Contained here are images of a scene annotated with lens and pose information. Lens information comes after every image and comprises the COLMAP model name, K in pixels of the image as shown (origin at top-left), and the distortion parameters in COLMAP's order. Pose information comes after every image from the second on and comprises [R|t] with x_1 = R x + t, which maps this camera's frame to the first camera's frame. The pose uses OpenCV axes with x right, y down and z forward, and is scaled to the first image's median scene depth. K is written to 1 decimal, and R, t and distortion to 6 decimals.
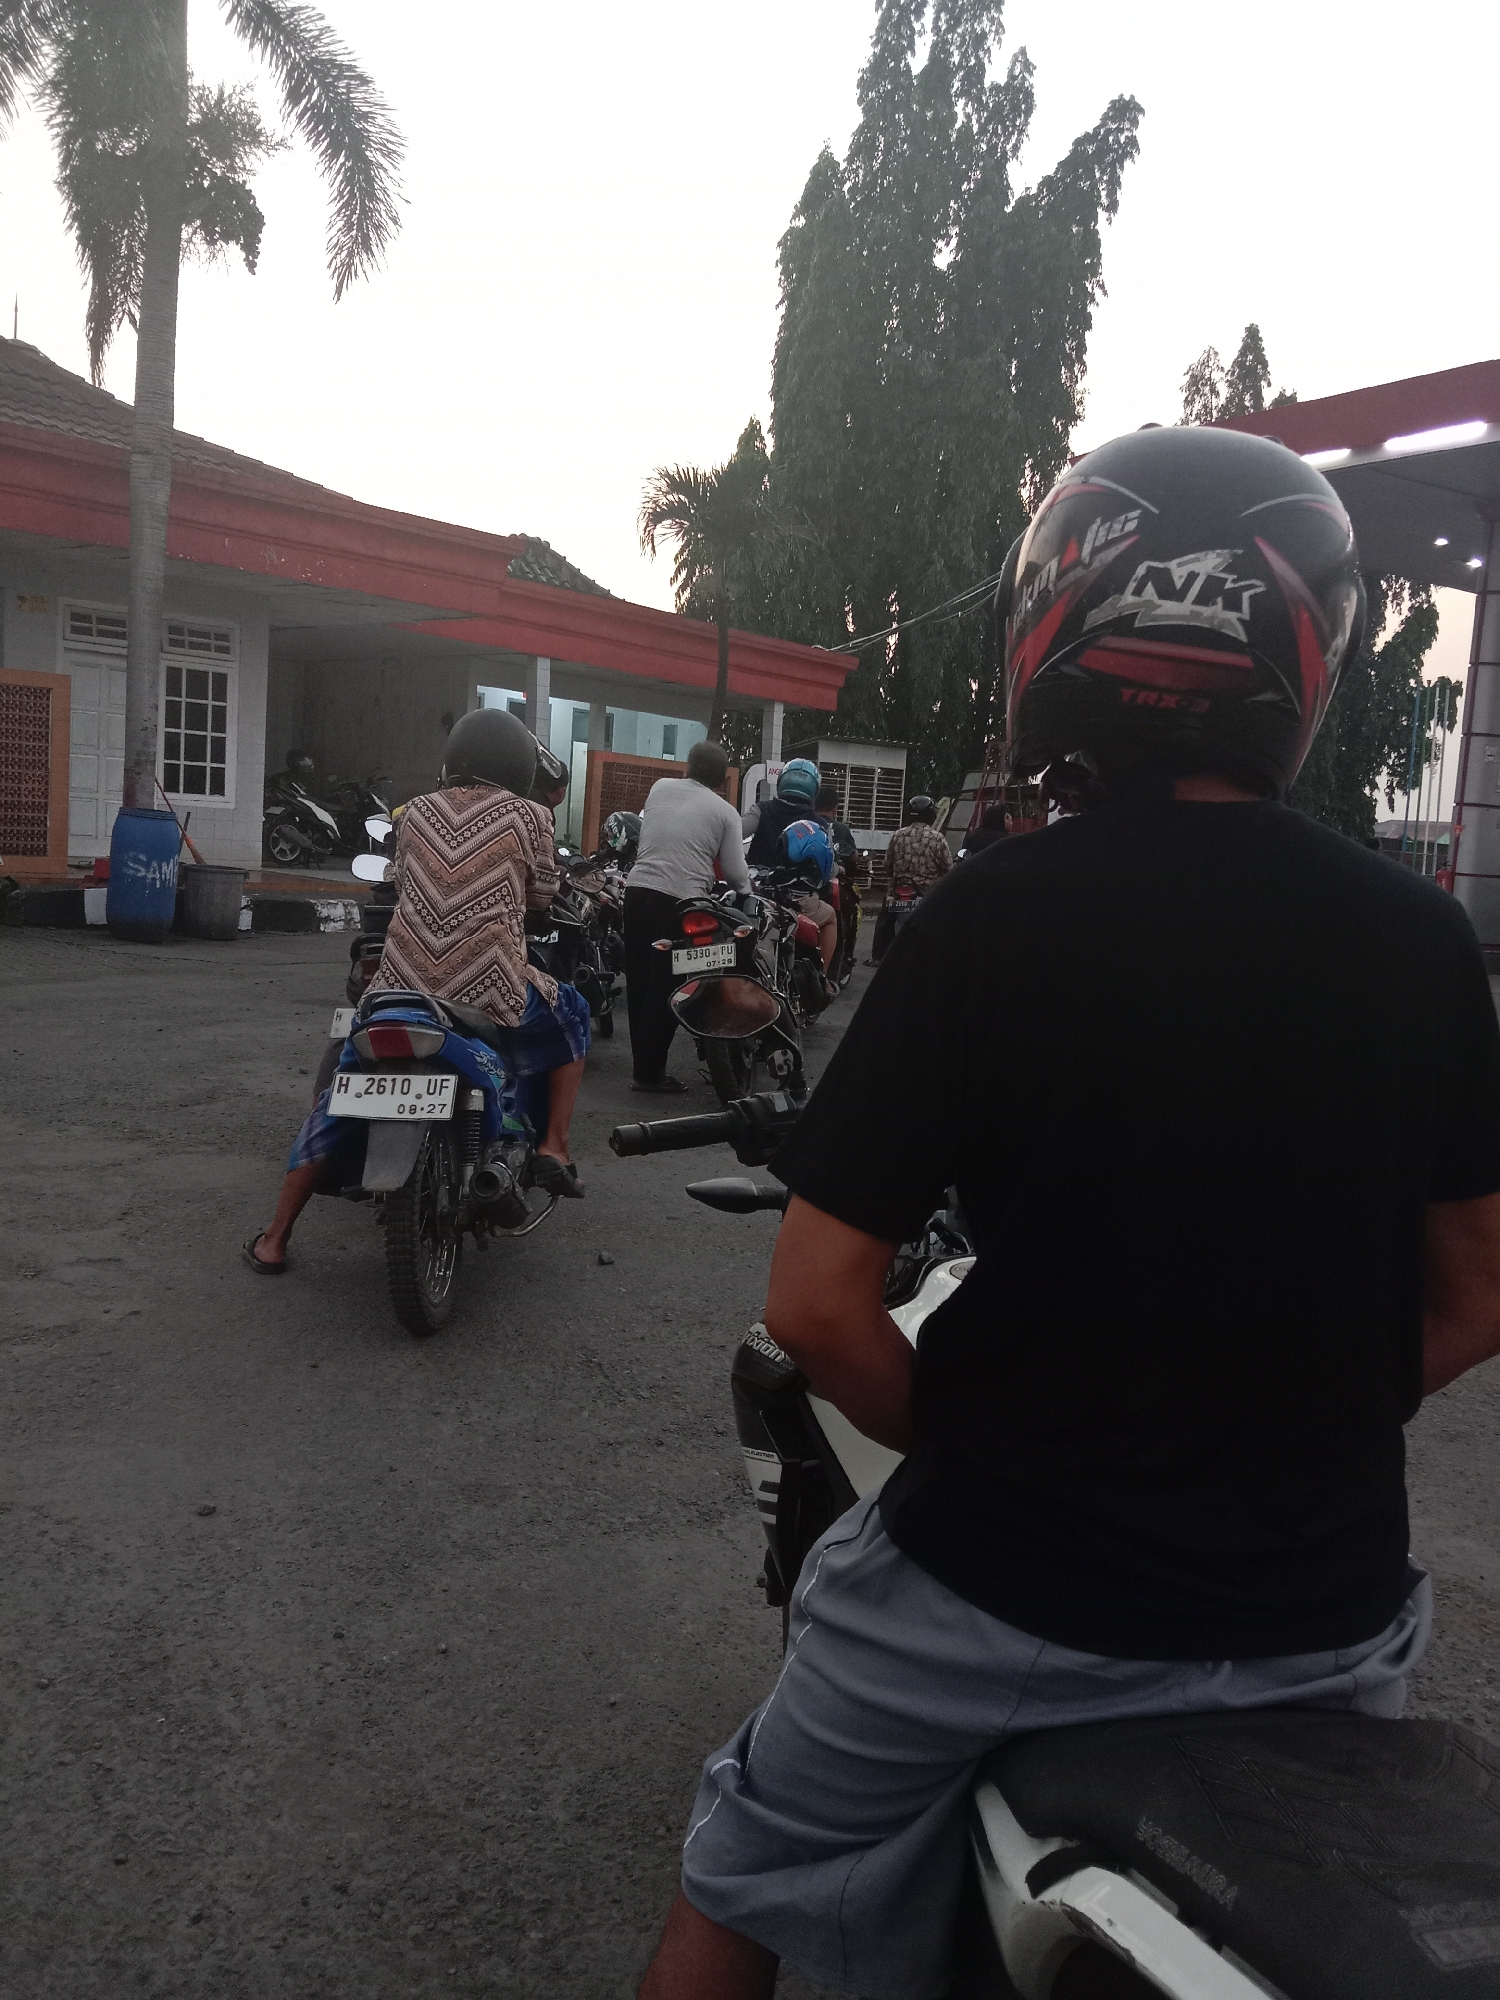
lens RADIAL K [[1680.2, 0, 771.0], [0, 1680.2, 979.7], [0, 0, 1]] dist [0.111475, -0.214338]
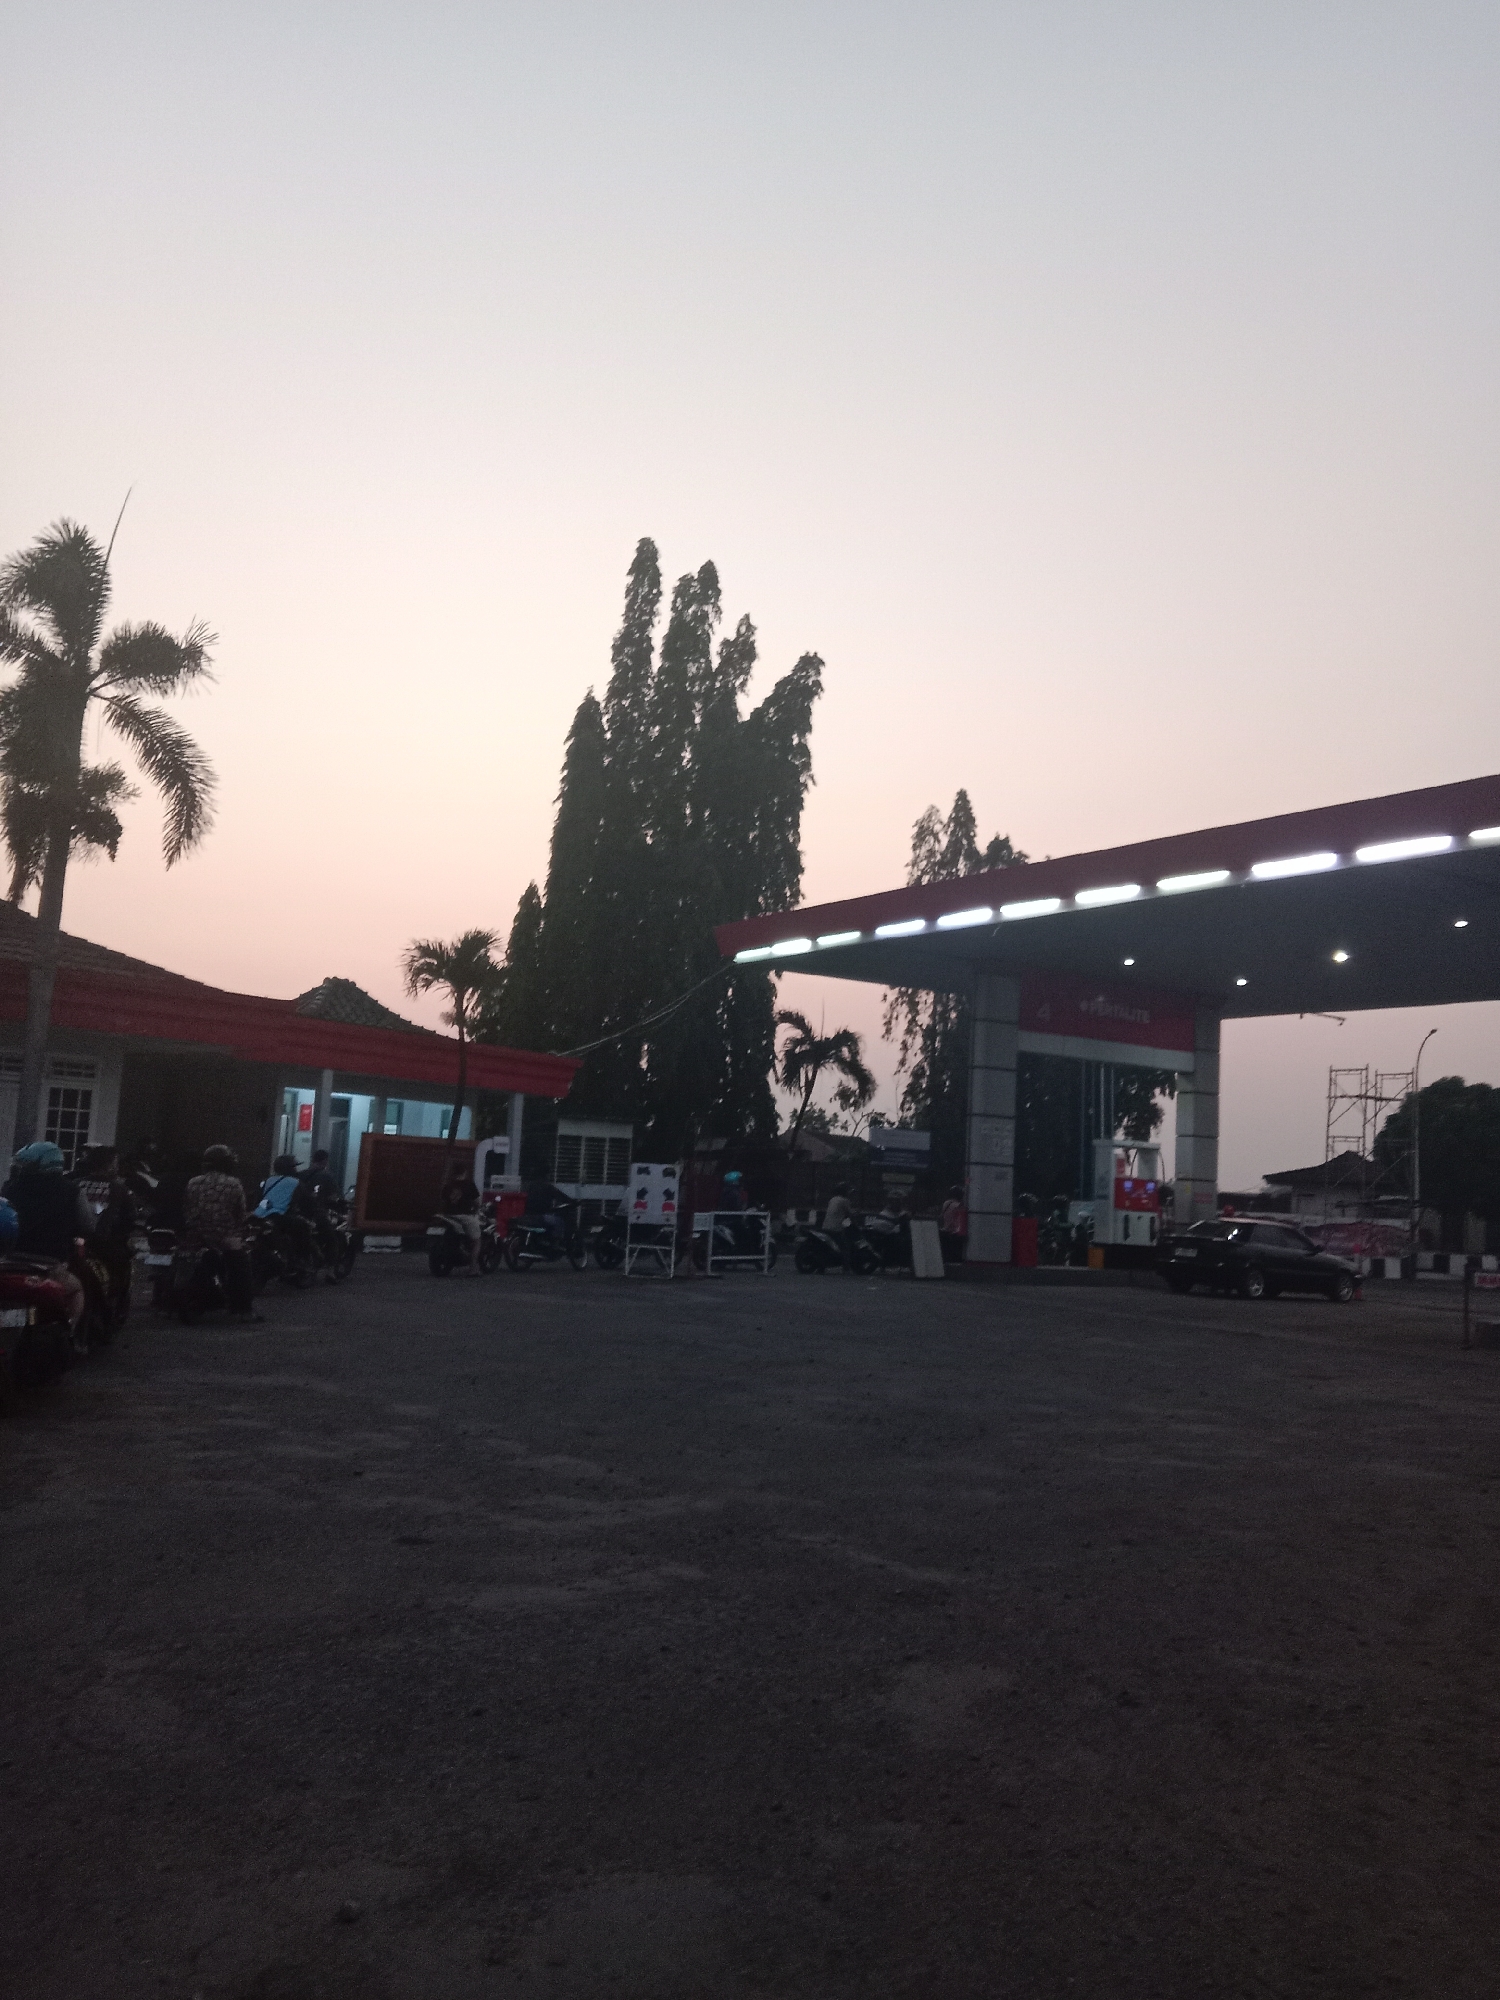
lens RADIAL K [[1680.2, 0, 771.0], [0, 1680.2, 979.7], [0, 0, 1]] dist [0.111475, -0.214338]
pose [[0.999535, -0.010452, 0.028630, 0.170190], [0.016221, 0.977700, -0.209380, 0.035687], [-0.025803, 0.209747, 0.977415, -0.364758]]
